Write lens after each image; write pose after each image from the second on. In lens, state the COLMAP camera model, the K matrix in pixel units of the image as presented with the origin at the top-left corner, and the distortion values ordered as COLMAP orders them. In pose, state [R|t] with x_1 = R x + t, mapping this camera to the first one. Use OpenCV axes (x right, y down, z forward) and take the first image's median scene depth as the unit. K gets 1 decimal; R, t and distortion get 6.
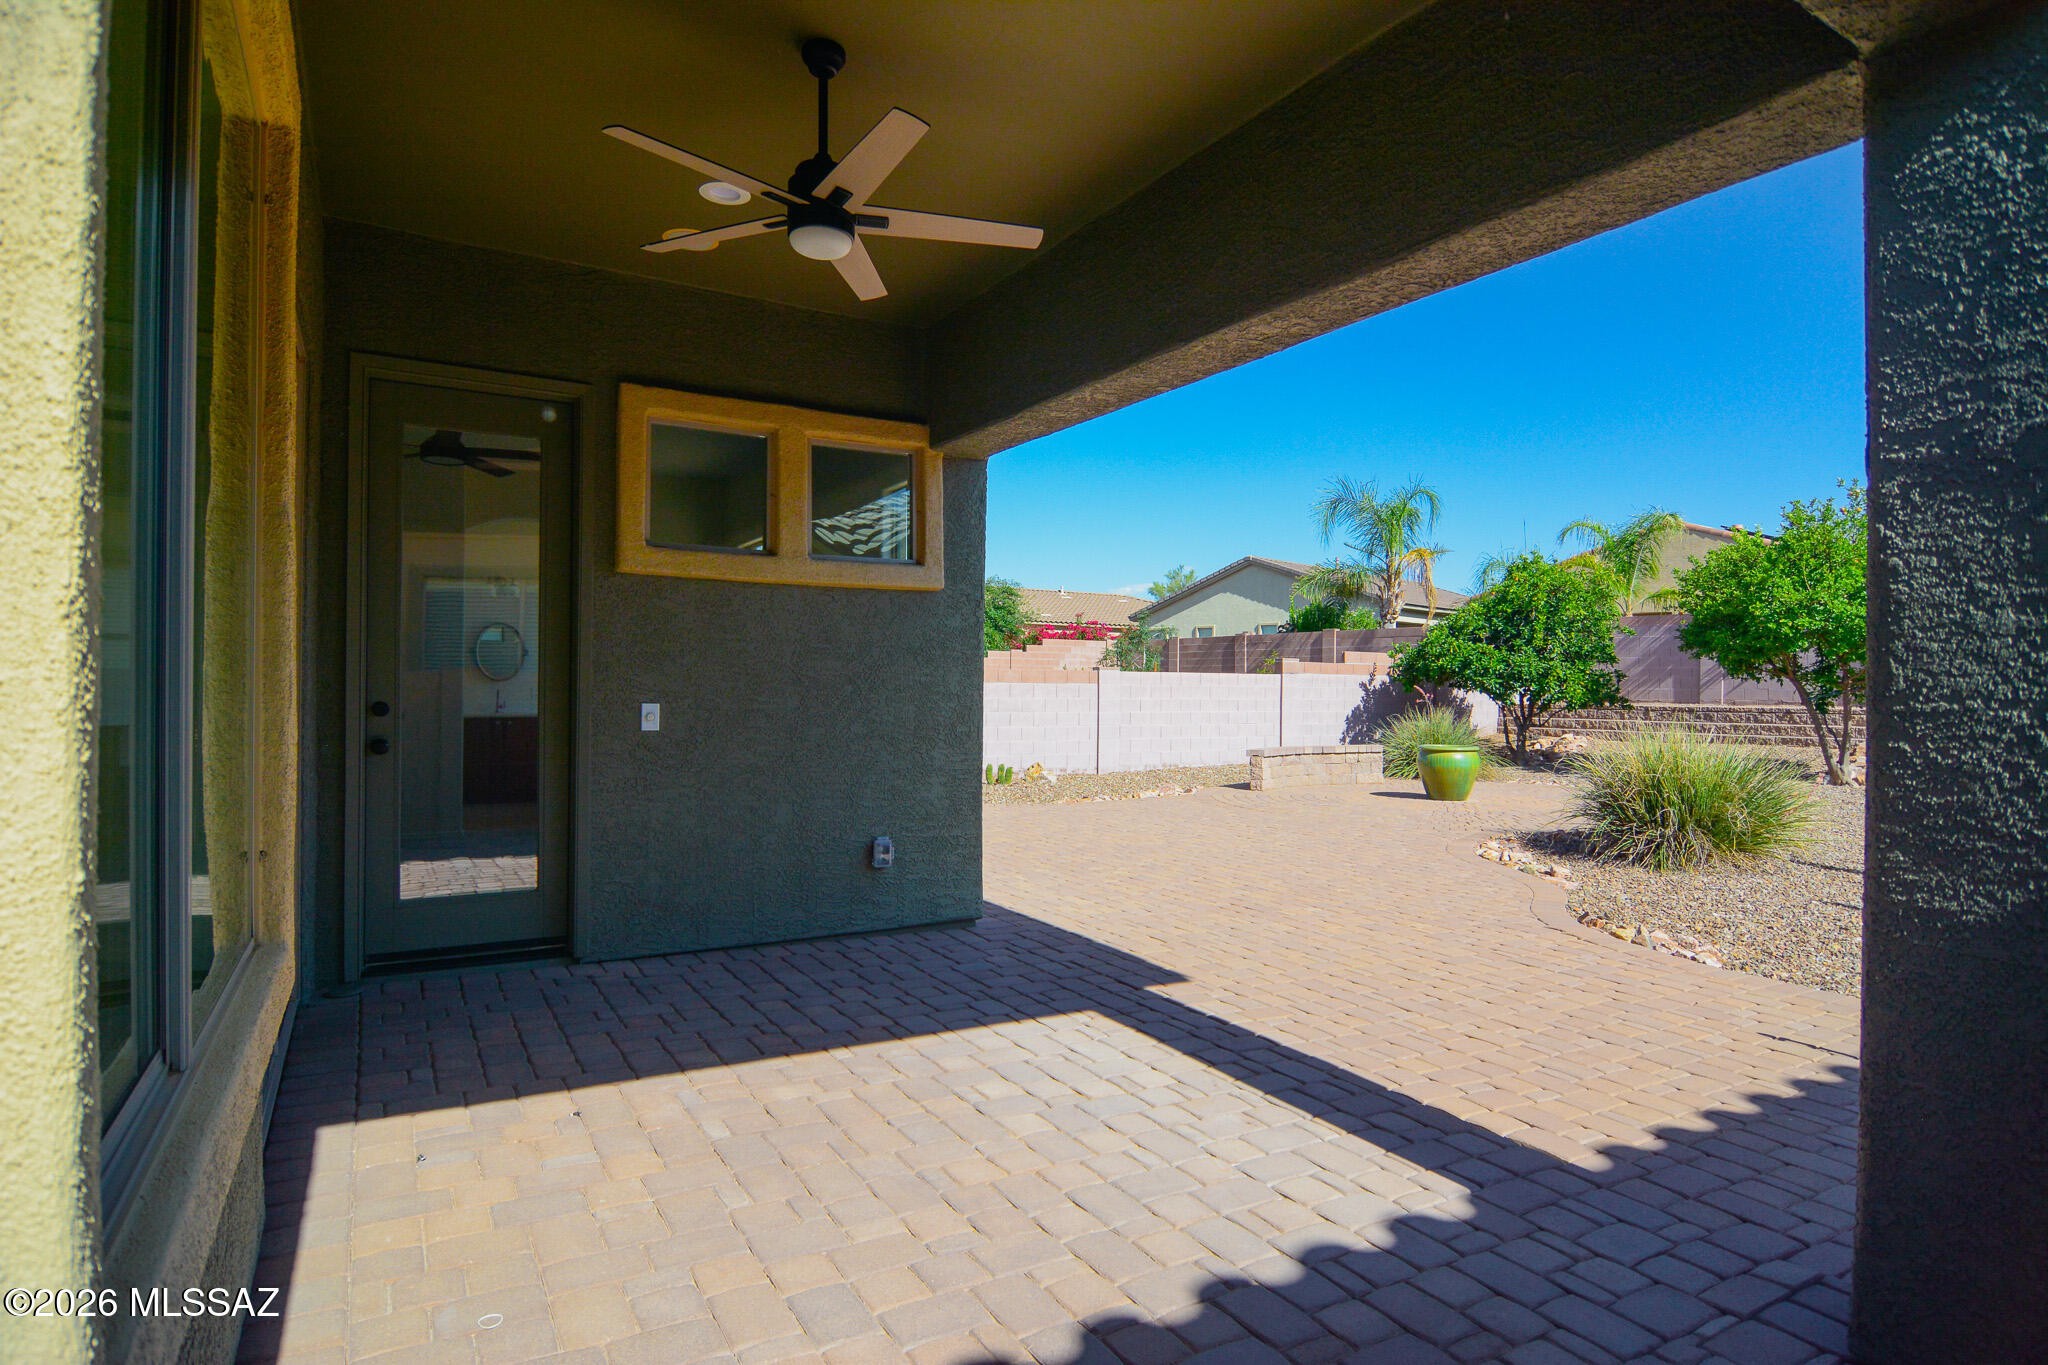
lens RADIAL K [[1121.4, 0, 1006.8], [0, 1121.4, 692.5], [0, 0, 1]] dist [-0.010392, -0.006969]
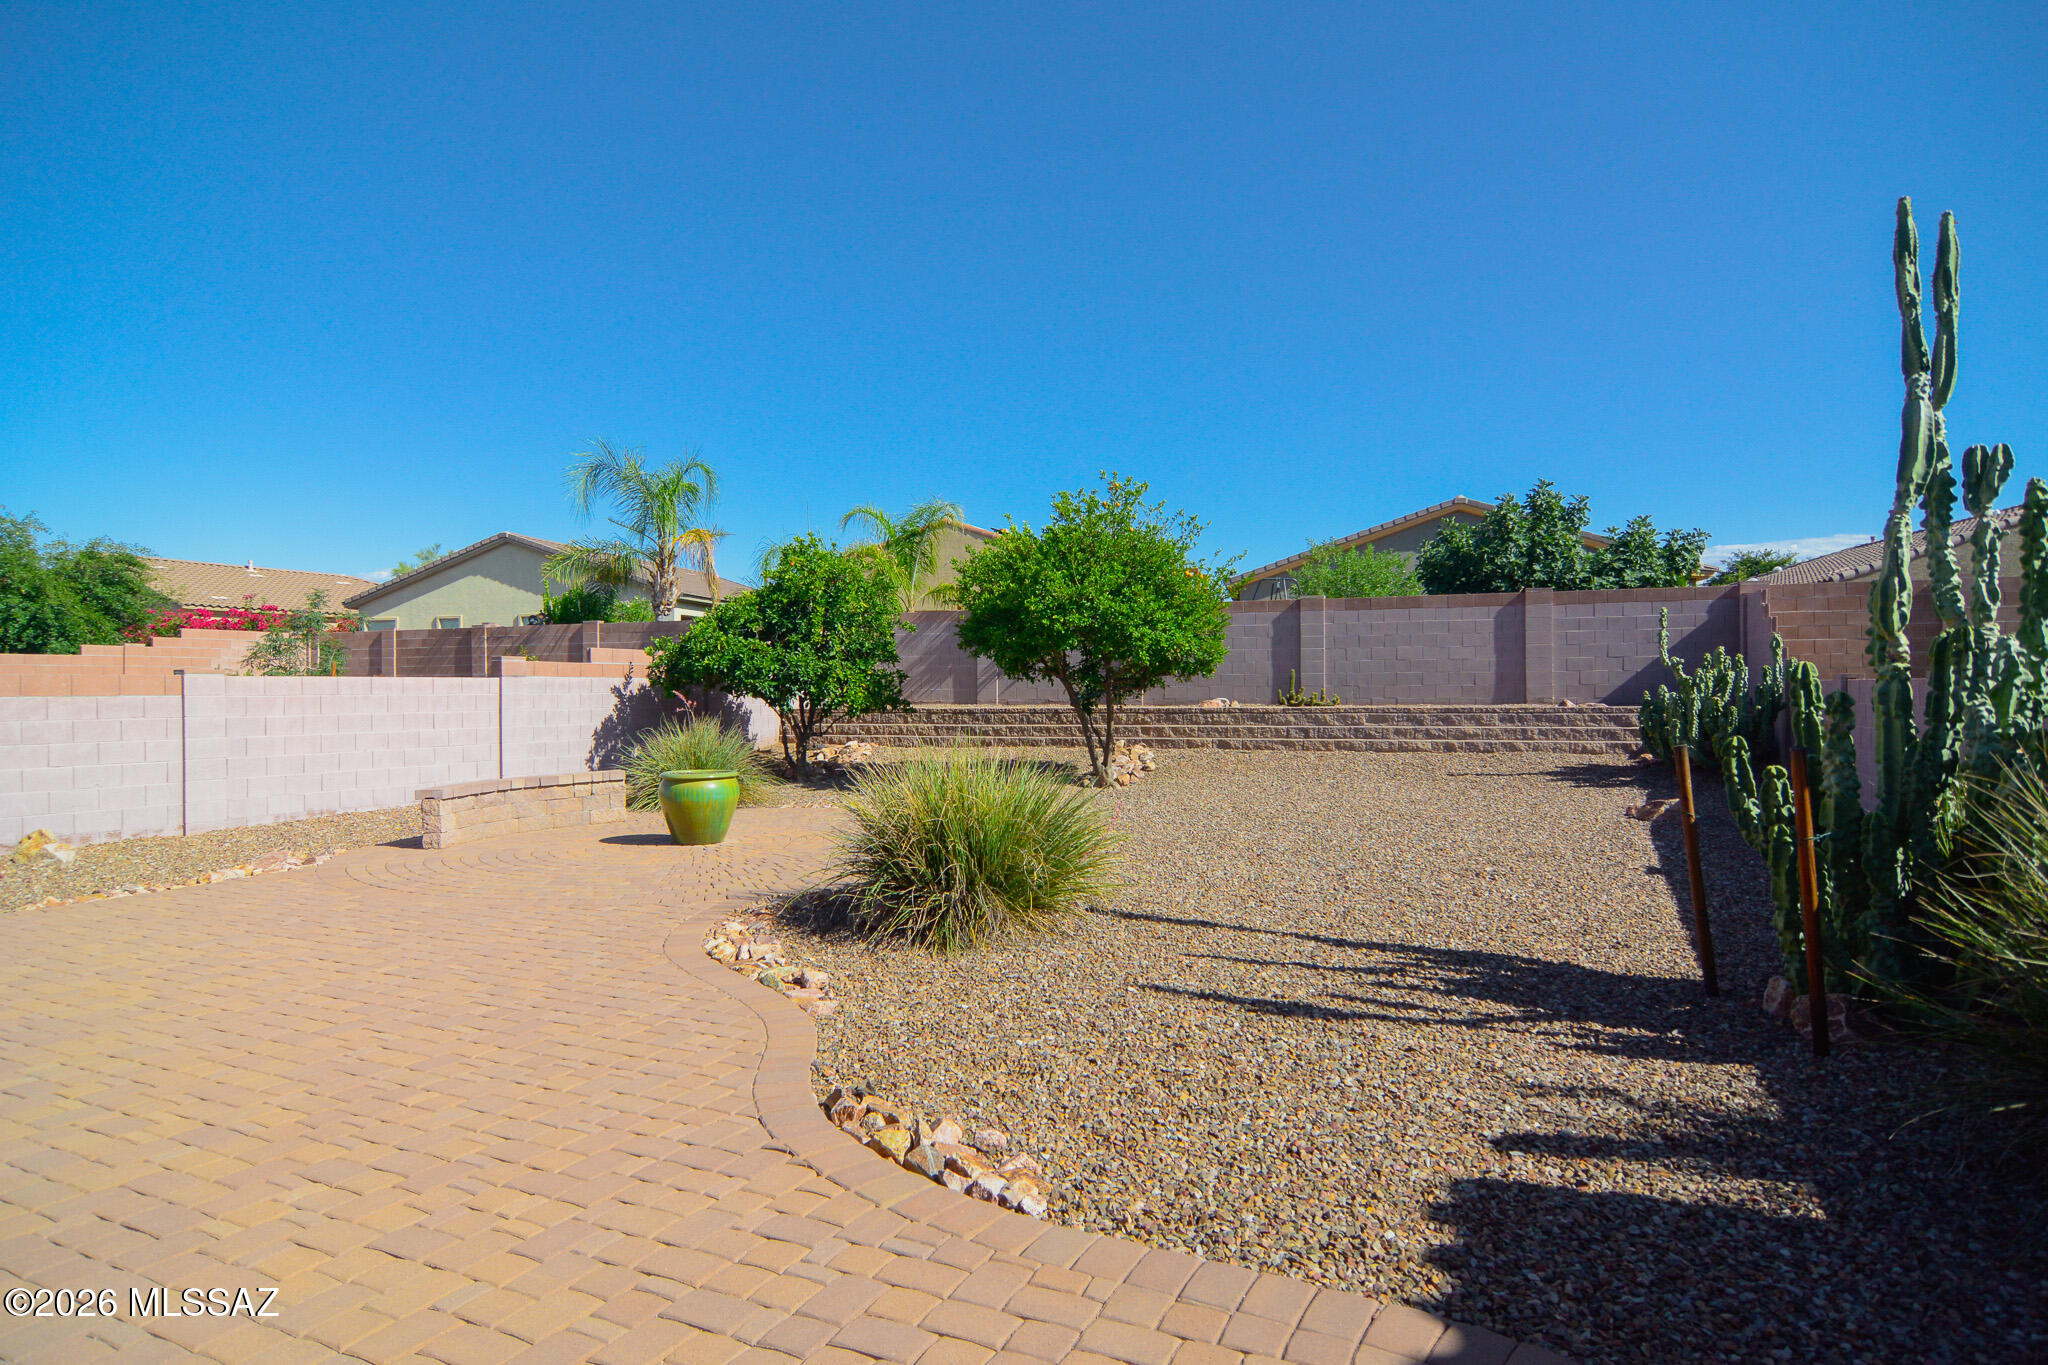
lens RADIAL K [[1121.4, 0, 1023.8], [0, 1121.4, 678.5], [0, 0, 1]] dist [-0.010392, -0.006969]
pose [[0.823533, -0.009277, 0.567192, 0.116564], [0.015594, 0.999859, -0.006288, -0.005943], [-0.567054, 0.014023, 0.823561, 0.199303]]
